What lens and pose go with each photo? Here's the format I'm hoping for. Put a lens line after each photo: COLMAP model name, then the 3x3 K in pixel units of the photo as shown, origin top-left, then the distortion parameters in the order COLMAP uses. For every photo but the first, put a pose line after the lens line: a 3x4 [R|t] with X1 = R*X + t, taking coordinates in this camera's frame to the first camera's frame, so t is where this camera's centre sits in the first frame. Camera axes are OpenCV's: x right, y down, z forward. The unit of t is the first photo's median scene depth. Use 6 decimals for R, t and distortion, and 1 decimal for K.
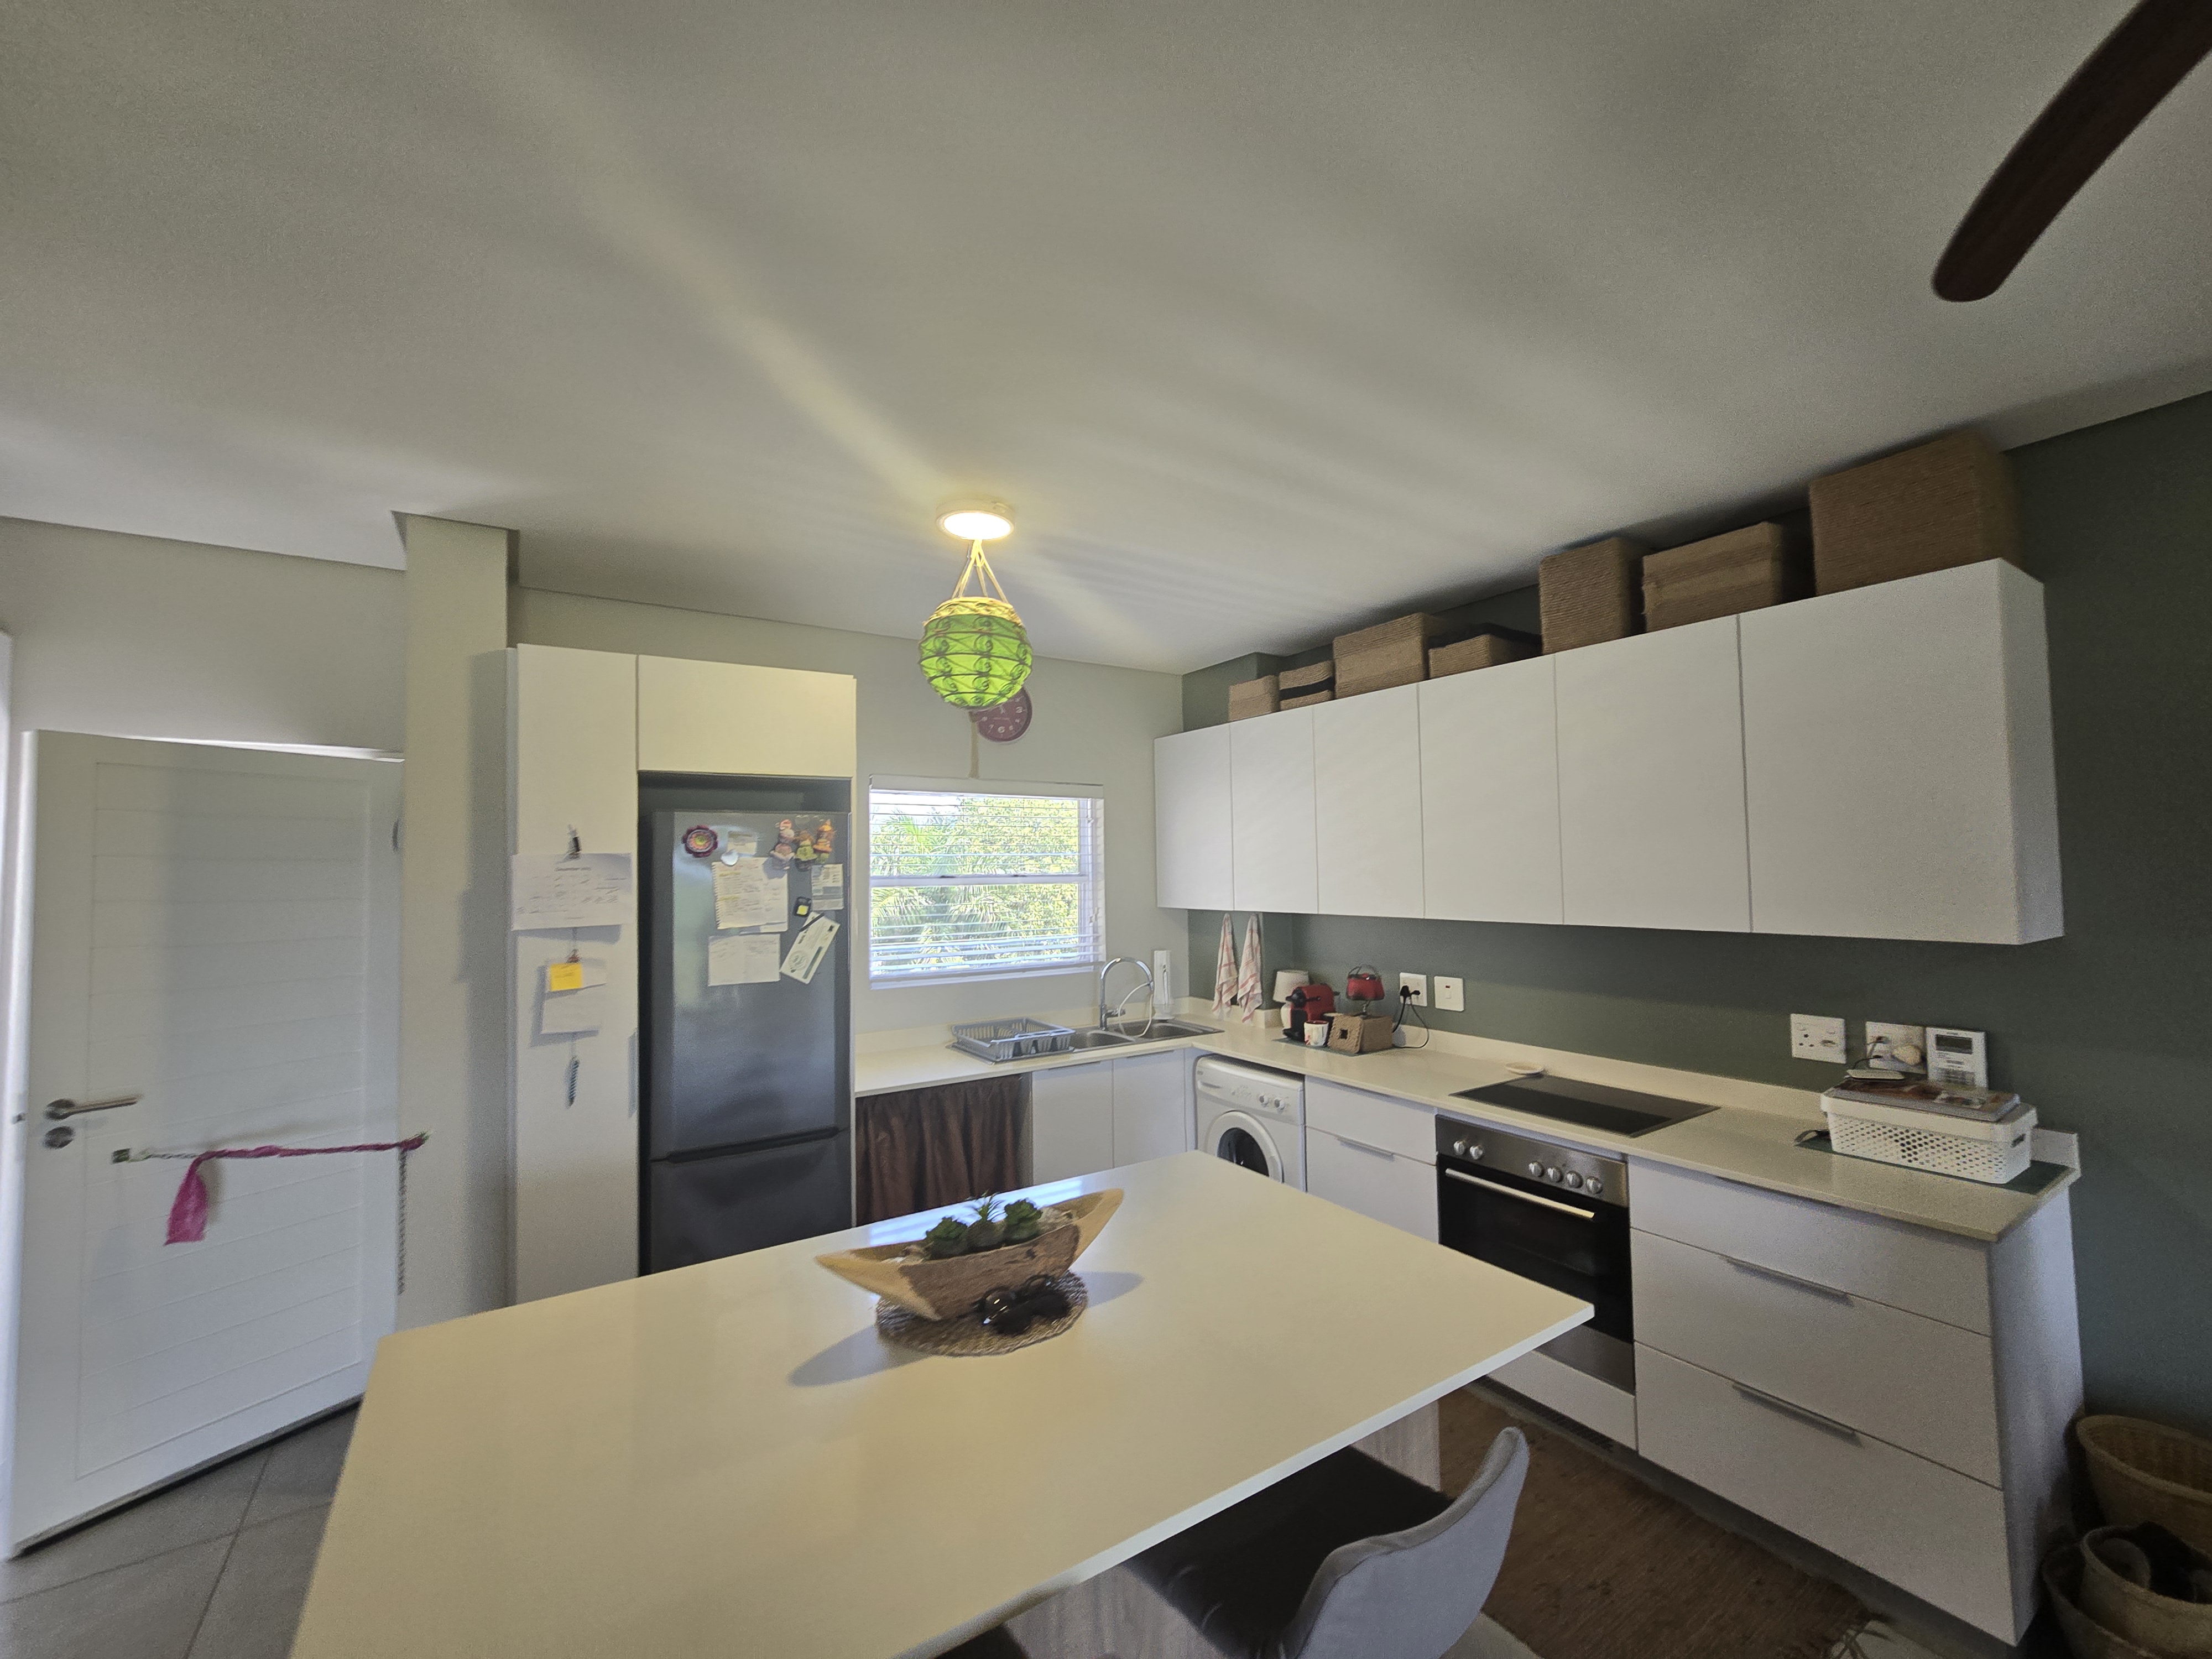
lens RADIAL K [[908.4, 0, 1125.6], [0, 908.4, 828.4], [0, 0, 1]] dist [-0.005355, 0.002218]
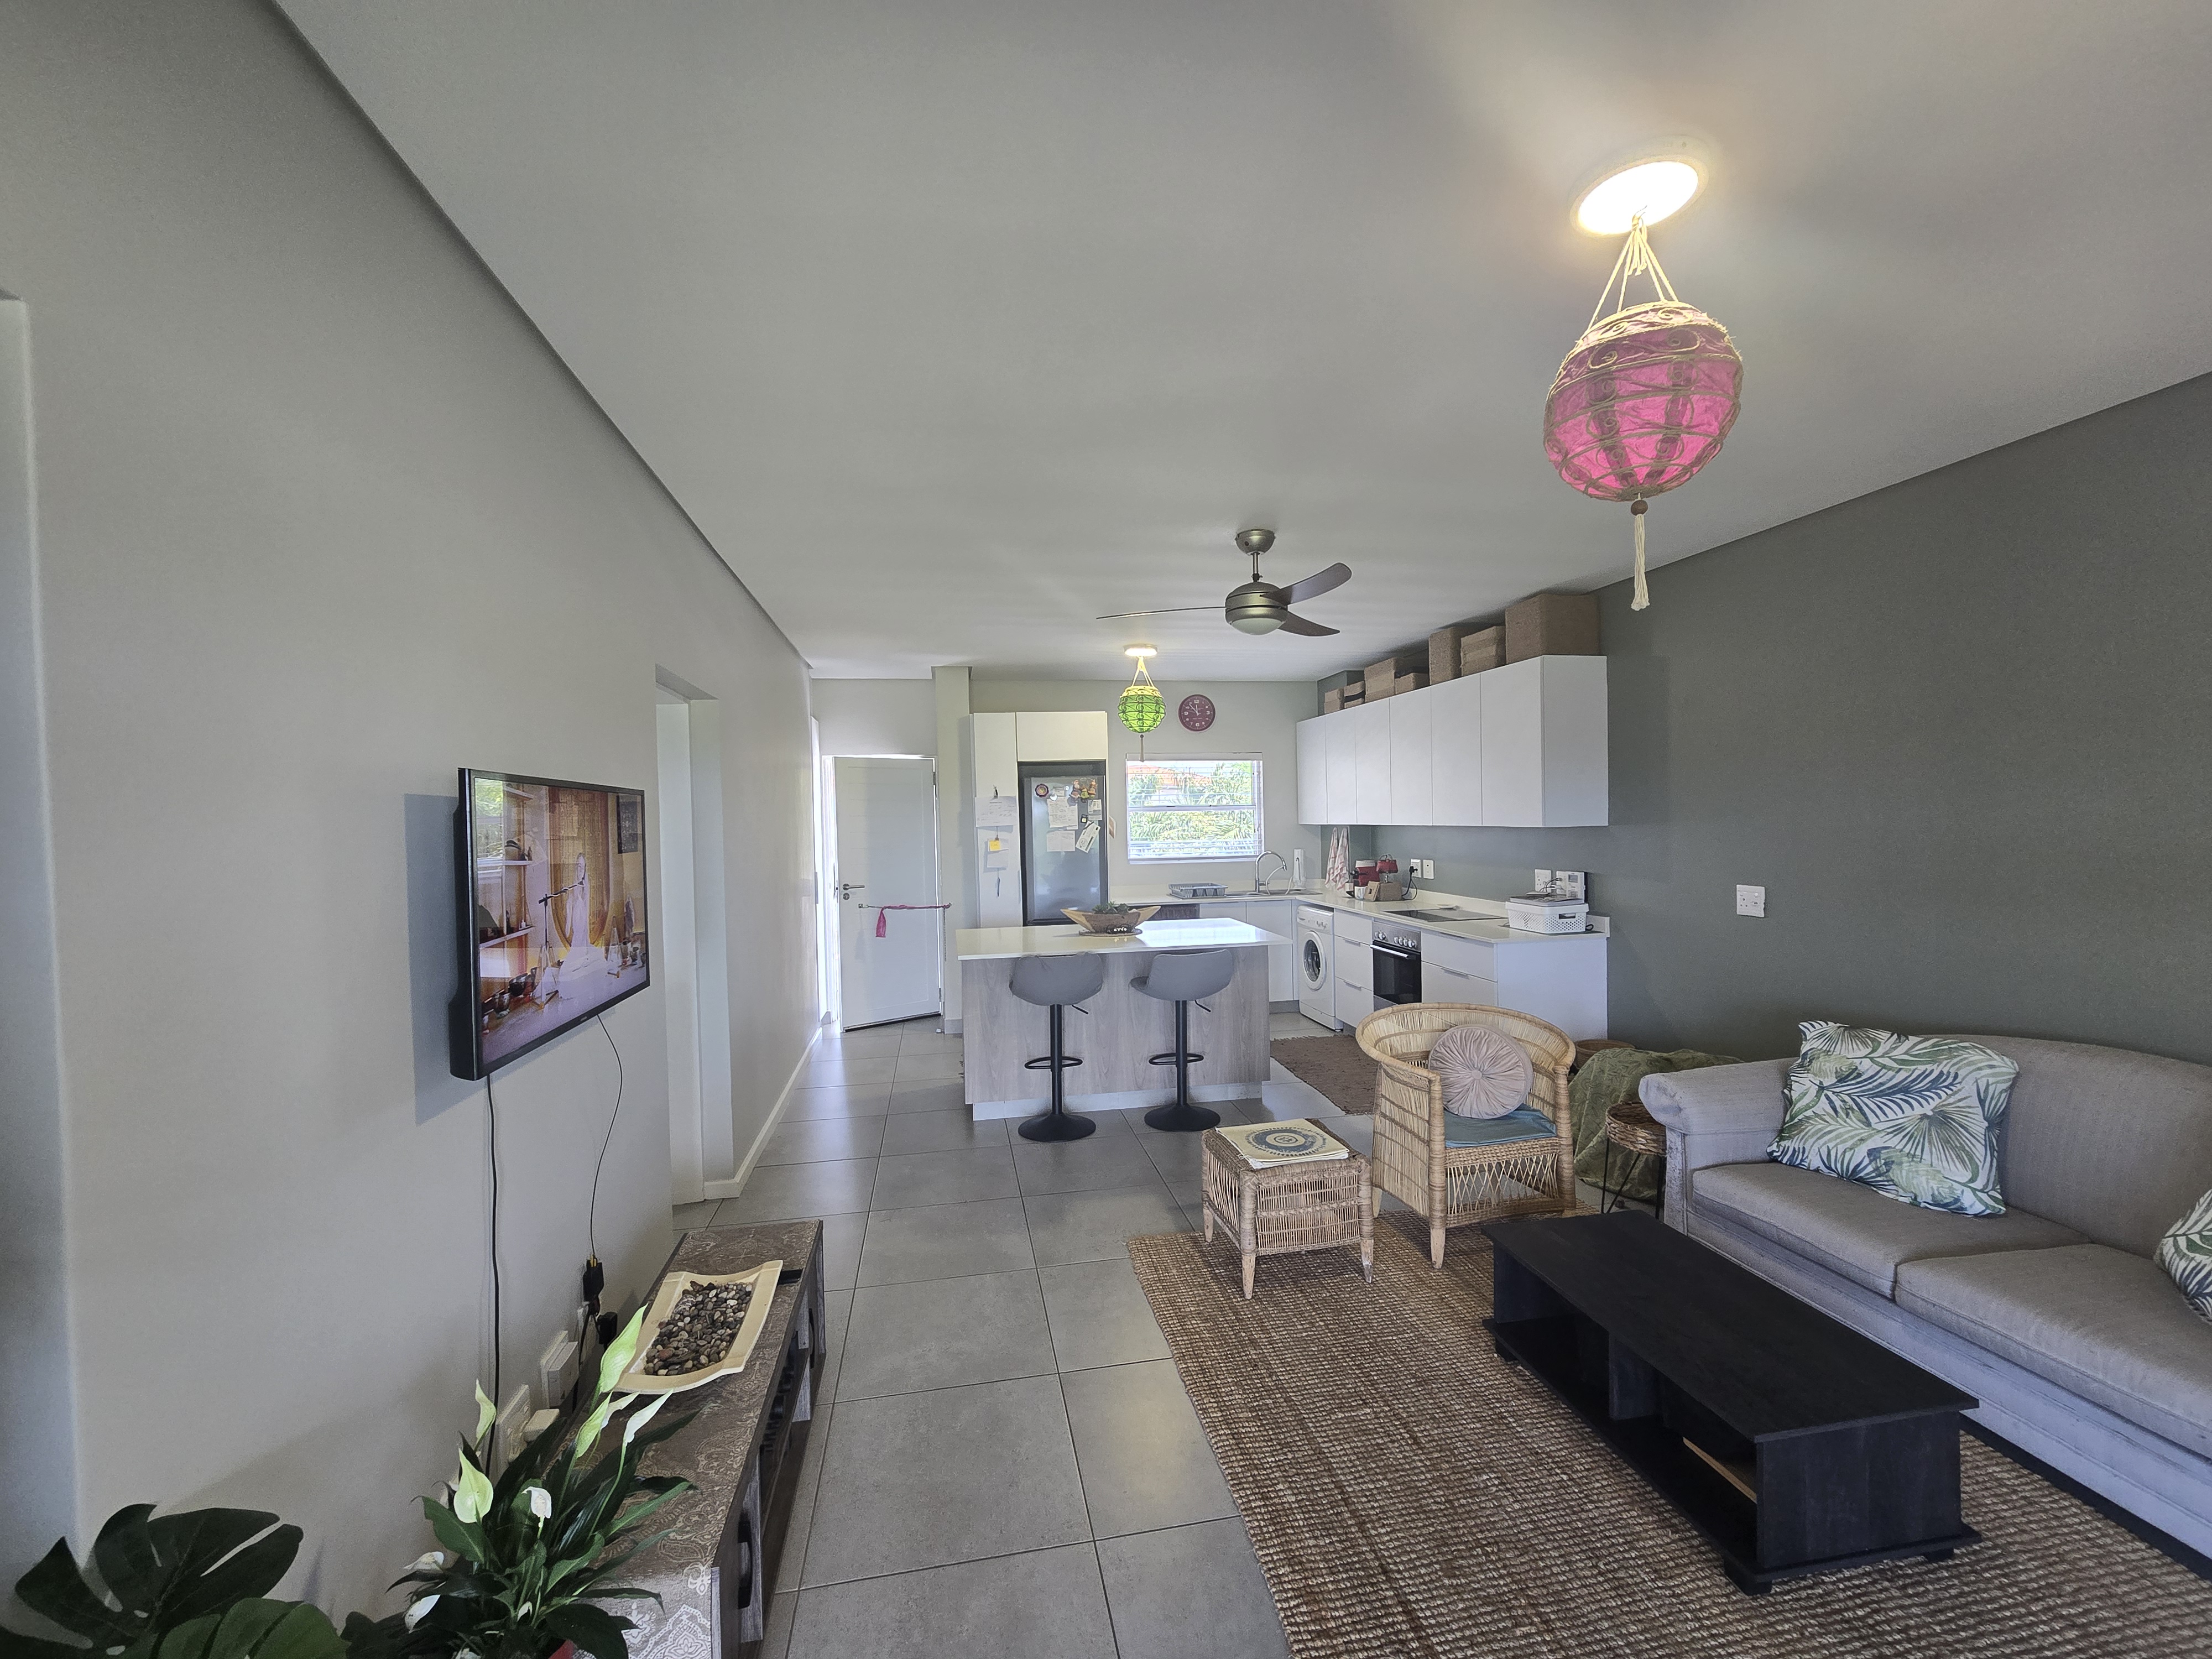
lens RADIAL K [[908.4, 0, 1116.0], [0, 908.4, 824.1], [0, 0, 1]] dist [-0.005355, 0.002218]
pose [[0.918478, -0.002808, -0.395461, 0.625205], [0.027422, 0.998020, 0.056603, -0.026610], [0.394519, -0.062833, 0.916737, -1.064785]]
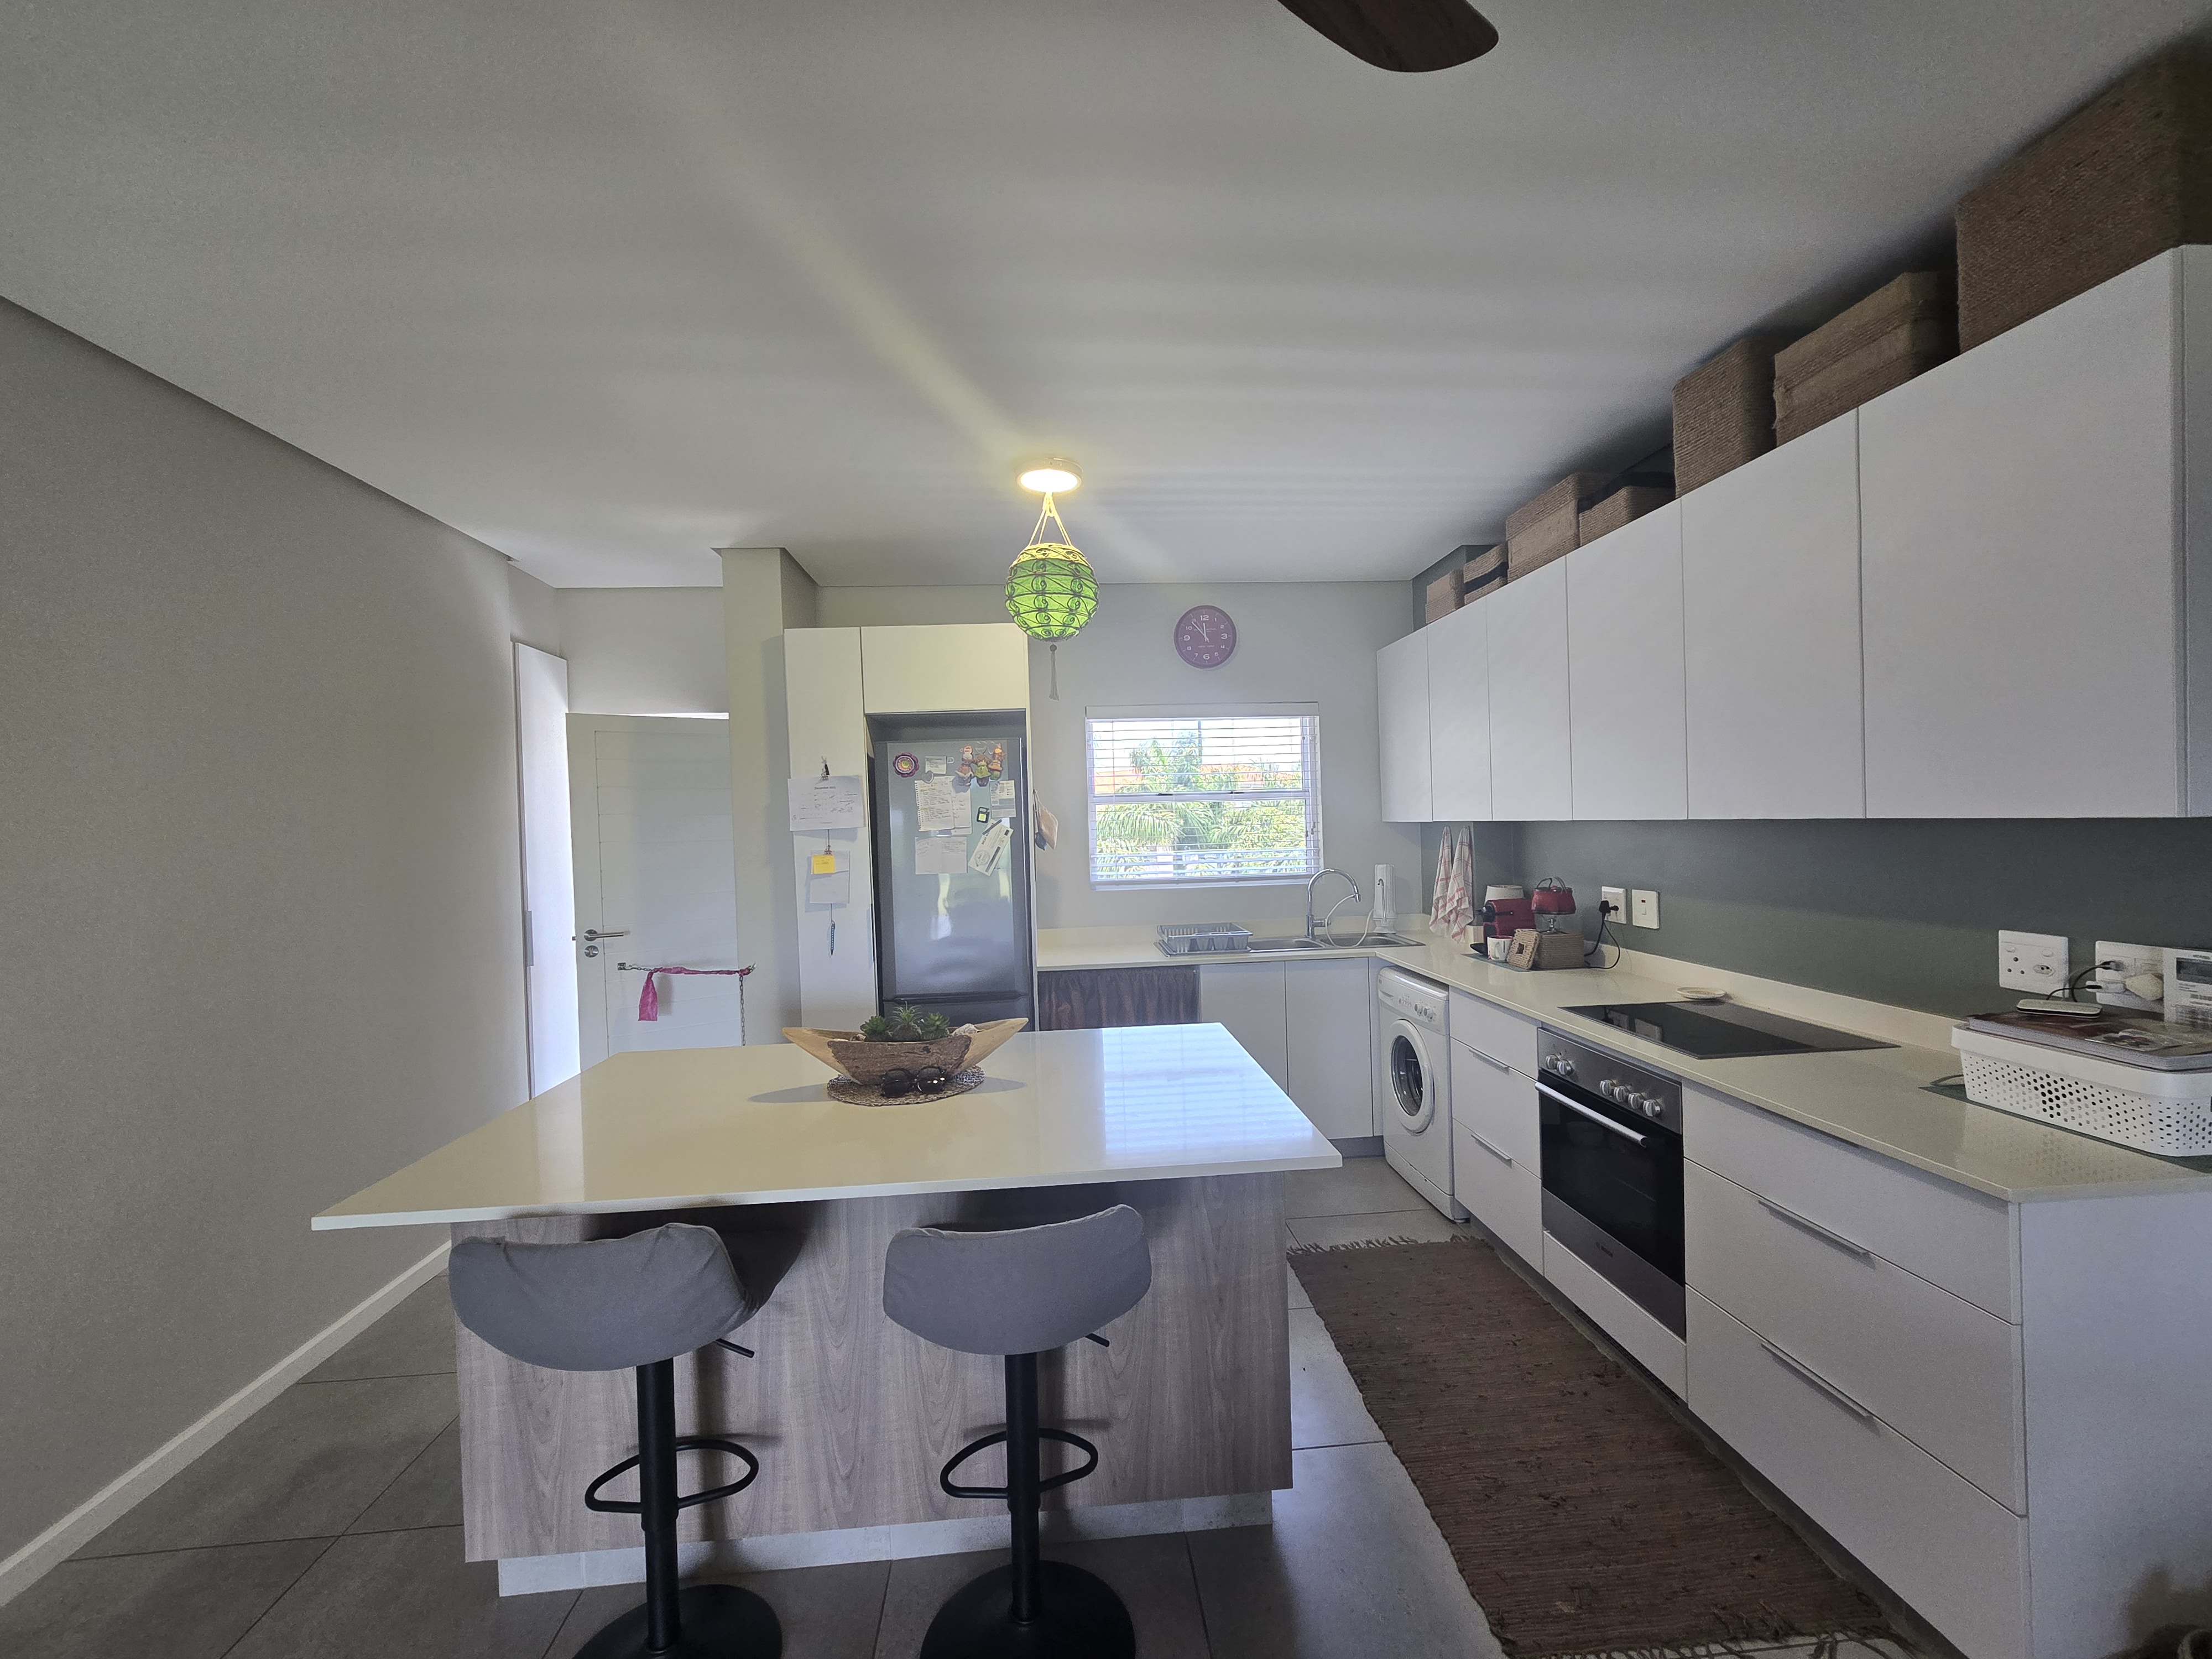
lens RADIAL K [[908.4, 0, 1116.4], [0, 908.4, 829.4], [0, 0, 1]] dist [-0.005355, 0.002218]
pose [[0.874263, -0.008809, -0.485374, 0.424024], [0.041329, 0.997556, 0.056337, 0.044922], [0.483691, -0.069313, 0.872490, -0.002780]]
